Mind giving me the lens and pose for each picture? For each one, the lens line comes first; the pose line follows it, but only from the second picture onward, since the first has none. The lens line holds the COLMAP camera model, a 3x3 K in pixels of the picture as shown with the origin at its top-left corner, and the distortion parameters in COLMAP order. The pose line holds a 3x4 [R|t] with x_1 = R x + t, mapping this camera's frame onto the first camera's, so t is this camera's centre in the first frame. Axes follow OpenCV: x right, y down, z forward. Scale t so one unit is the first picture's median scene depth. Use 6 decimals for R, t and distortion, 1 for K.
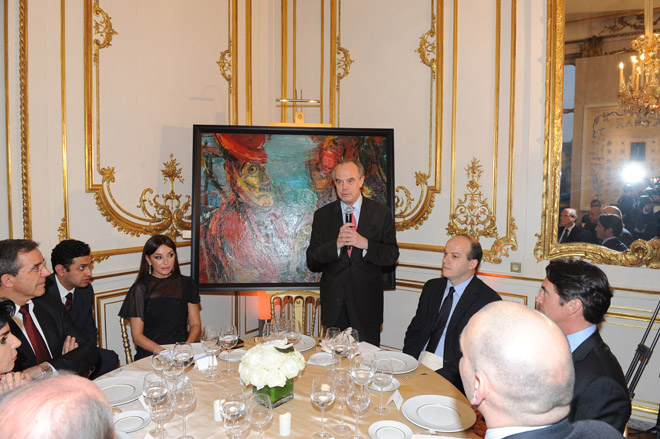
lens RADIAL K [[451.4, 0, 333.3], [0, 451.4, 212.9], [0, 0, 1]] dist [-0.044674, -0.003761]
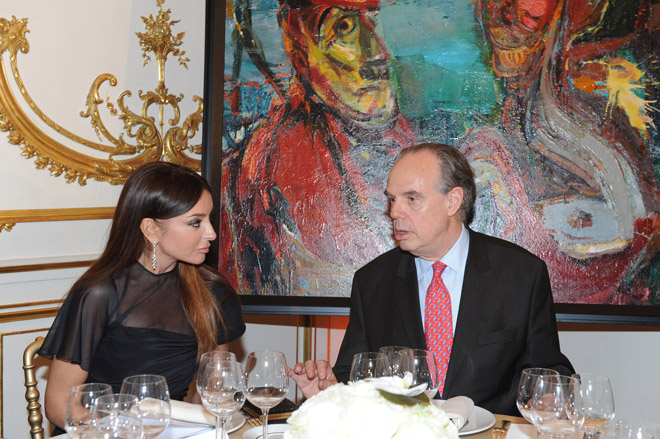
lens RADIAL K [[984.8, 0, 331.8], [0, 984.8, 219.9], [0, 0, 1]] dist [0.156948, 0.000000]
pose [[0.977813, 0.009009, -0.209287, 0.001265], [-0.011656, 0.999867, -0.011420, 0.093848], [0.209156, 0.013606, 0.977788, 0.108179]]
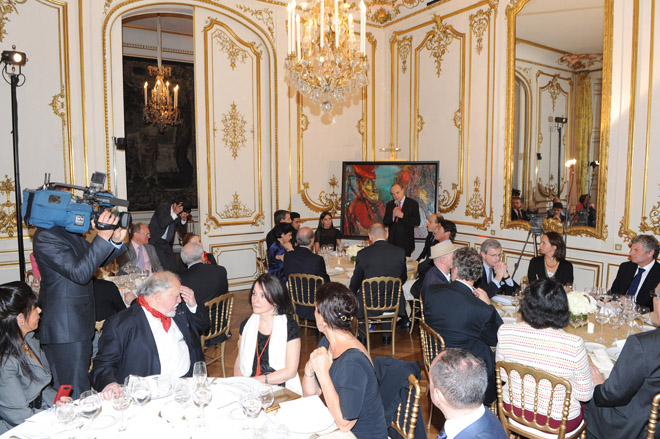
lens RADIAL K [[462.0, 0, 331.4], [0, 462.0, 221.1], [0, 0, 1]] dist [-0.001481, -0.000011]
pose [[0.926184, 0.028967, -0.375958, 0.473370], [-0.015172, 0.999100, 0.039601, 0.002089], [0.376767, -0.030974, 0.925790, -1.065821]]
